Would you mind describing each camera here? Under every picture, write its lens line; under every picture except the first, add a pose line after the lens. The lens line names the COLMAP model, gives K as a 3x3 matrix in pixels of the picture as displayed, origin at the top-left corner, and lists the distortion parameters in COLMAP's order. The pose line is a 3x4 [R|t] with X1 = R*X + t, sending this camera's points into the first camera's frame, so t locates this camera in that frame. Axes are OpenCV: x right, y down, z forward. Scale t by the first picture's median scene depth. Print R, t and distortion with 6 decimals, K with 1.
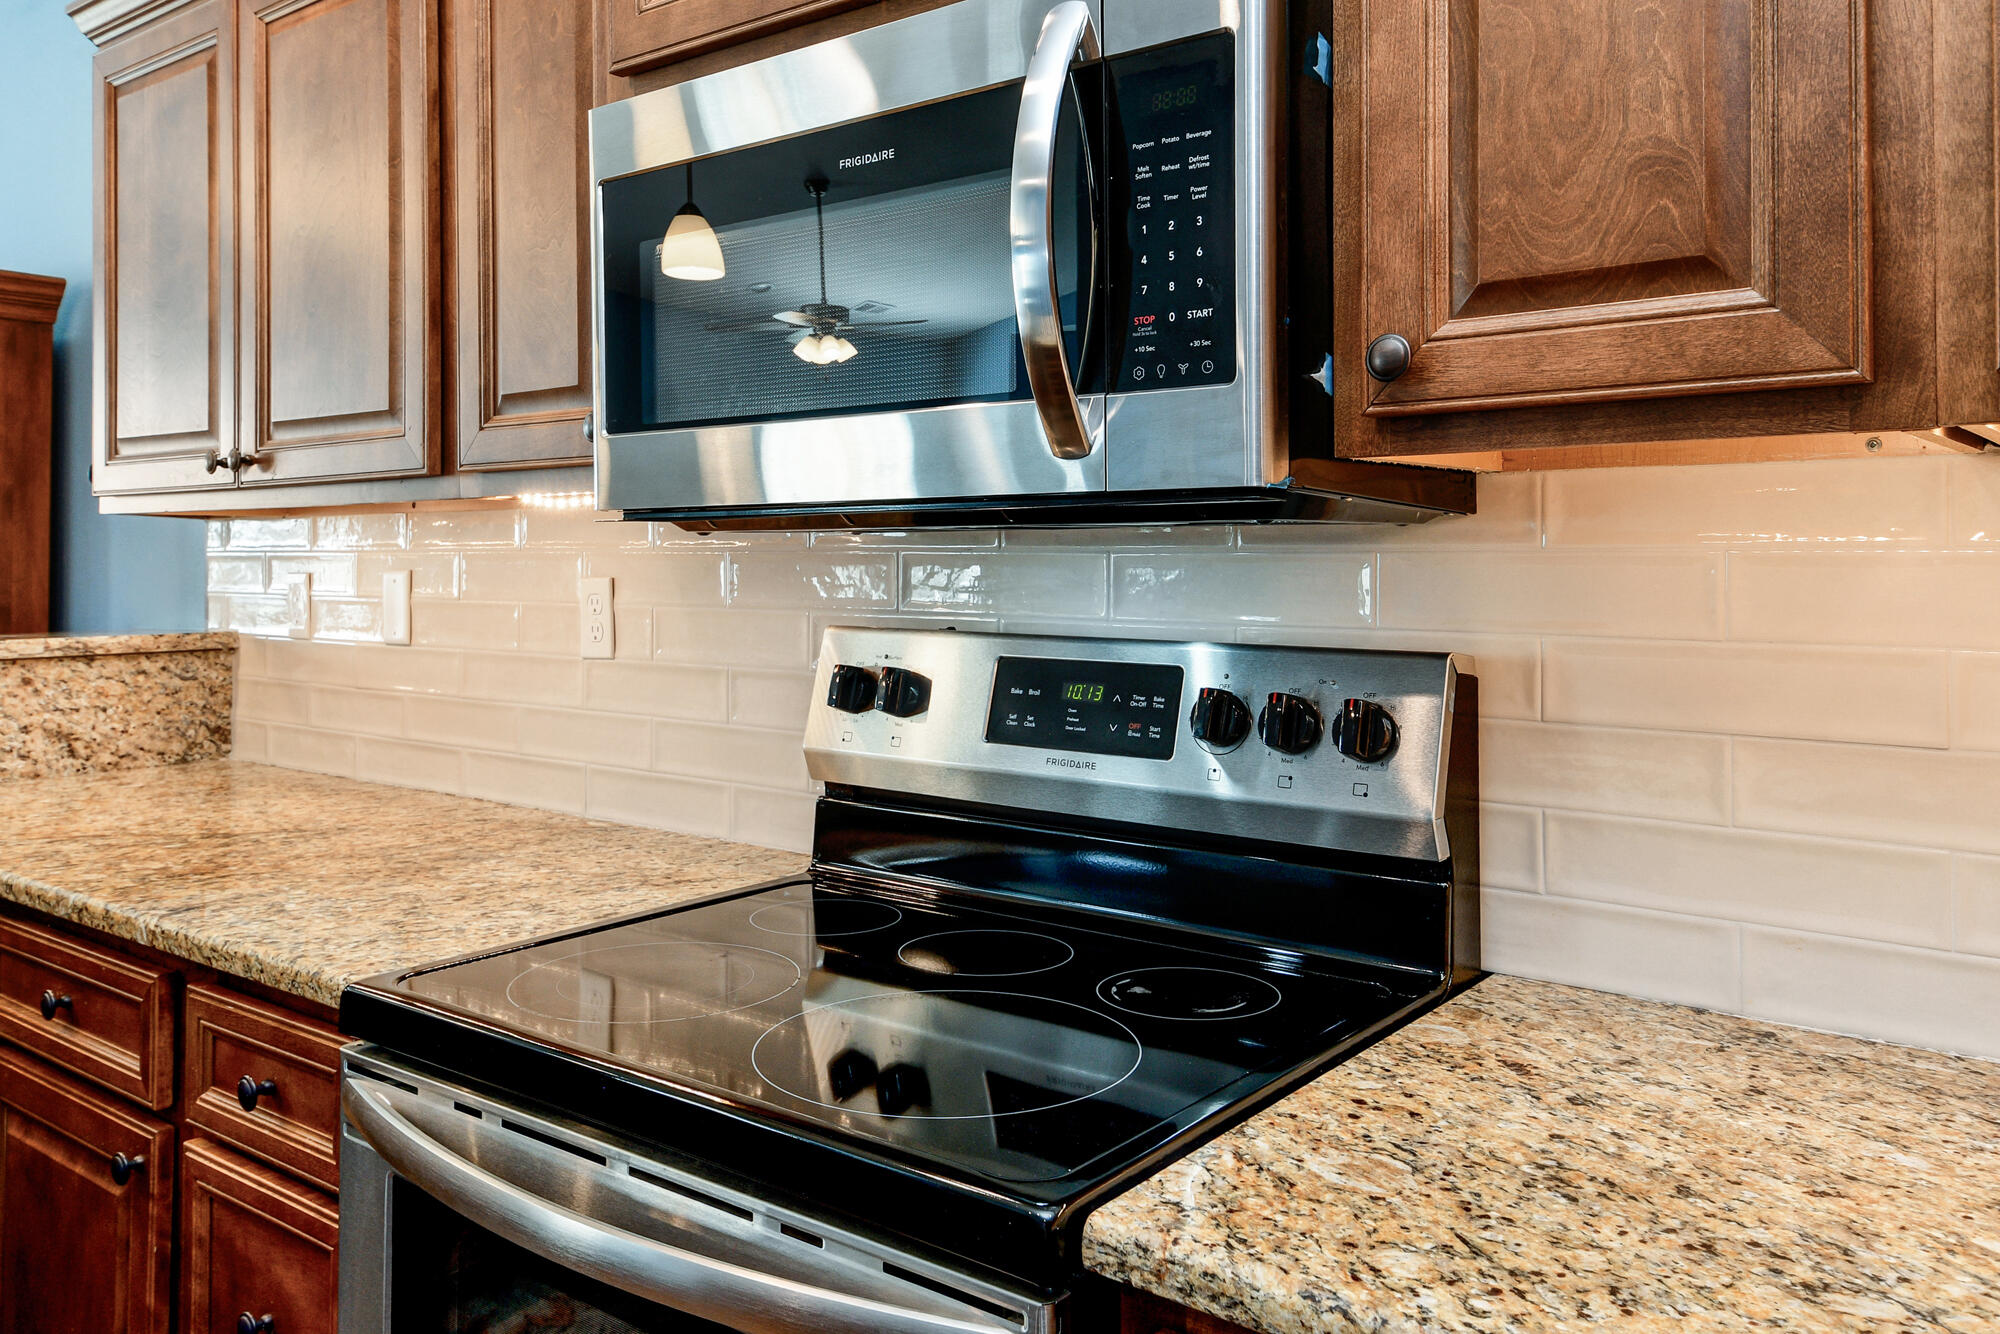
lens RADIAL K [[1542.6, 0, 963.9], [0, 1542.6, 537.9], [0, 0, 1]] dist [0.012554, 0.010955]
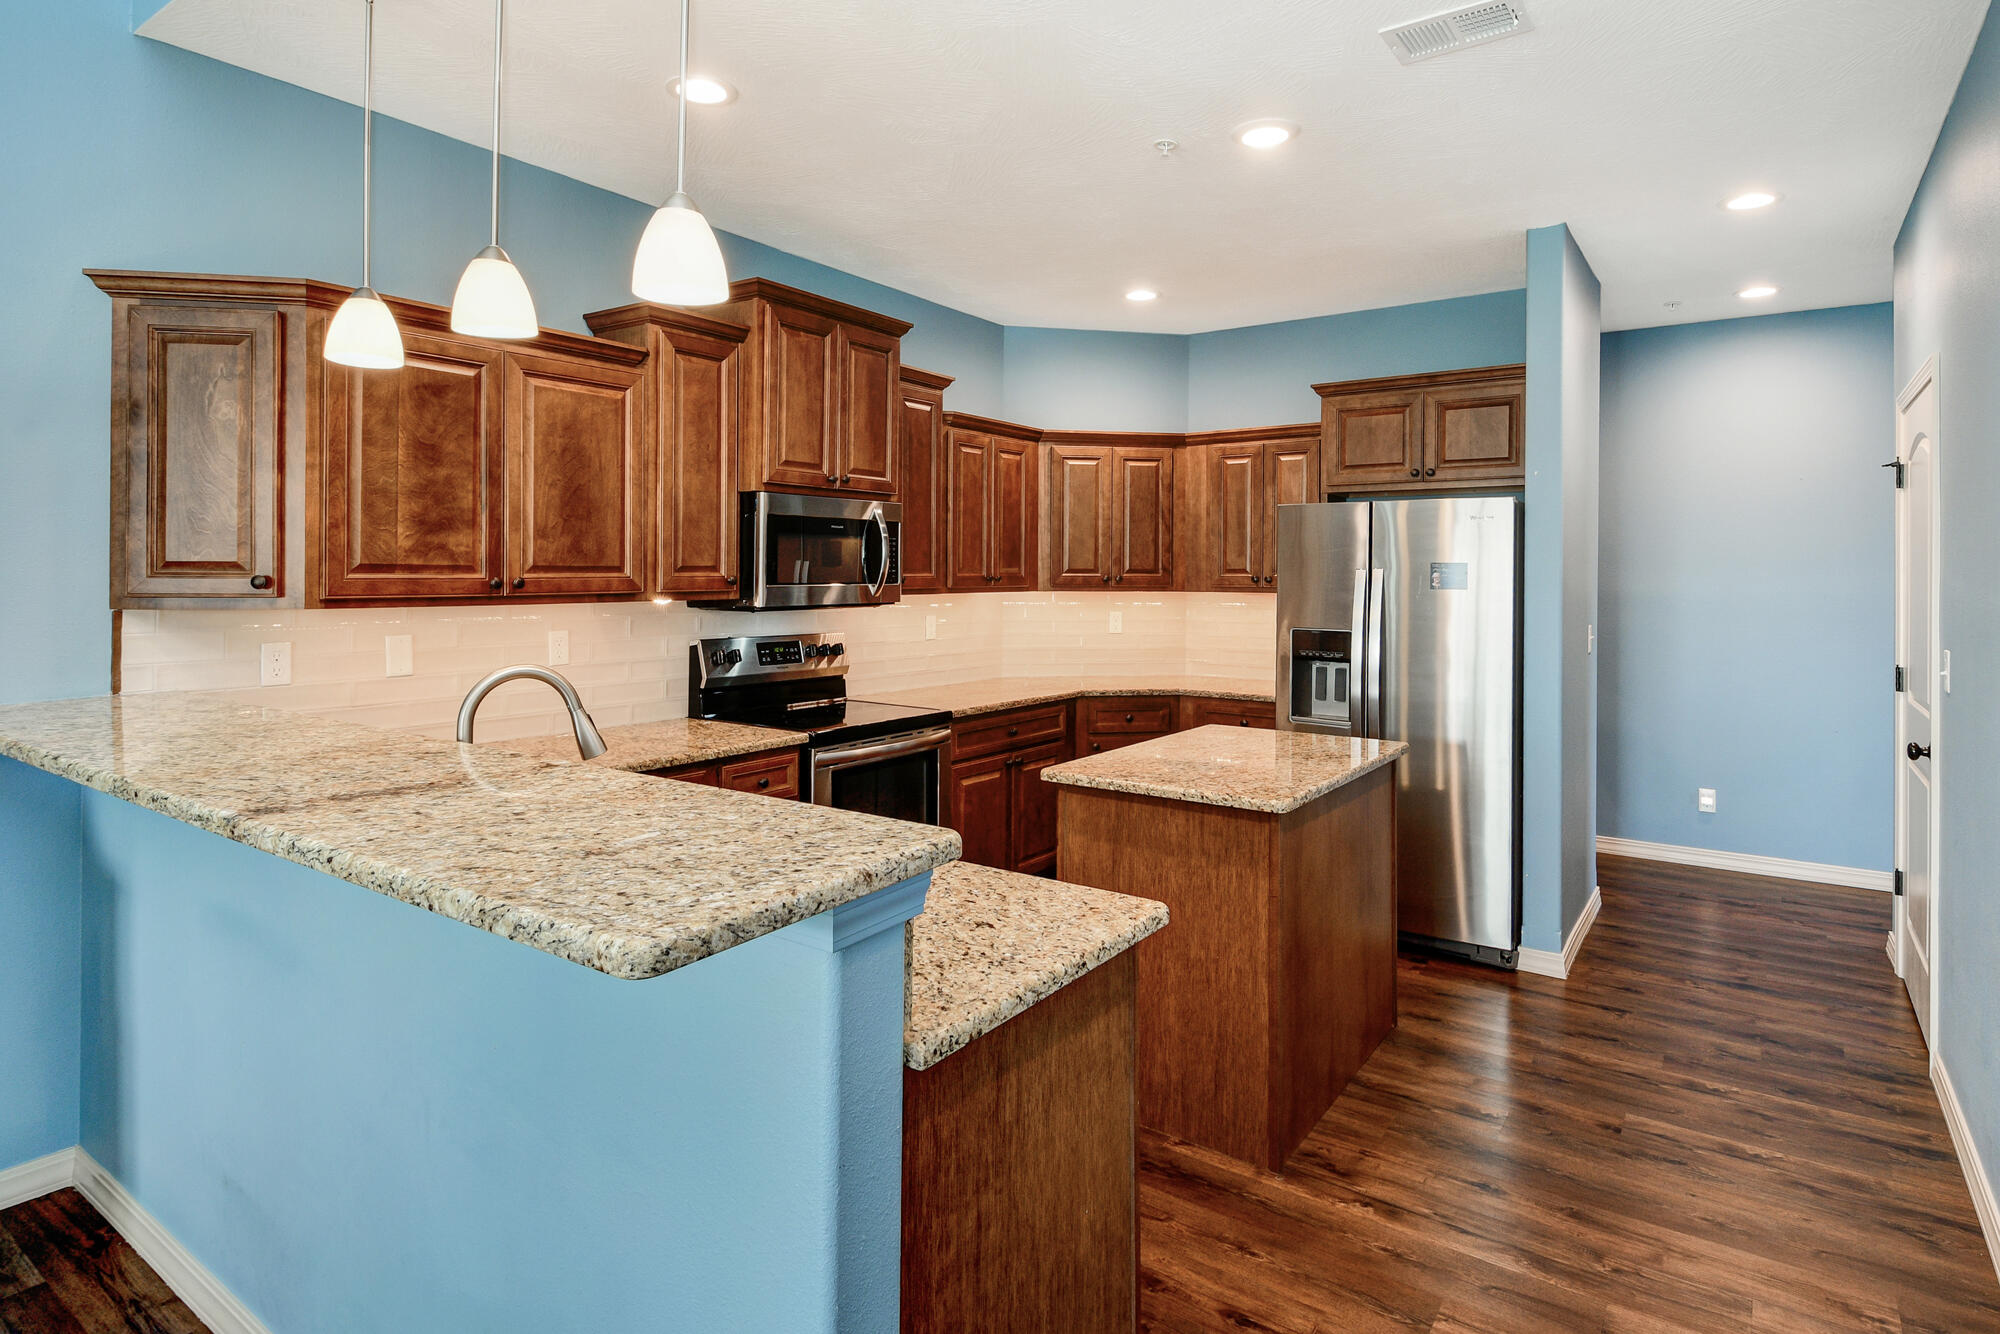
lens RADIAL K [[1034.2, 0, 1037.6], [0, 1034.2, 577.6], [0, 0, 1]] dist [0.016383, -0.013593]
pose [[-0.085844, -0.001186, 0.996308, -2.409973], [-0.016348, 0.999866, -0.000219, -0.086034], [-0.996174, -0.016307, -0.085852, 0.533404]]
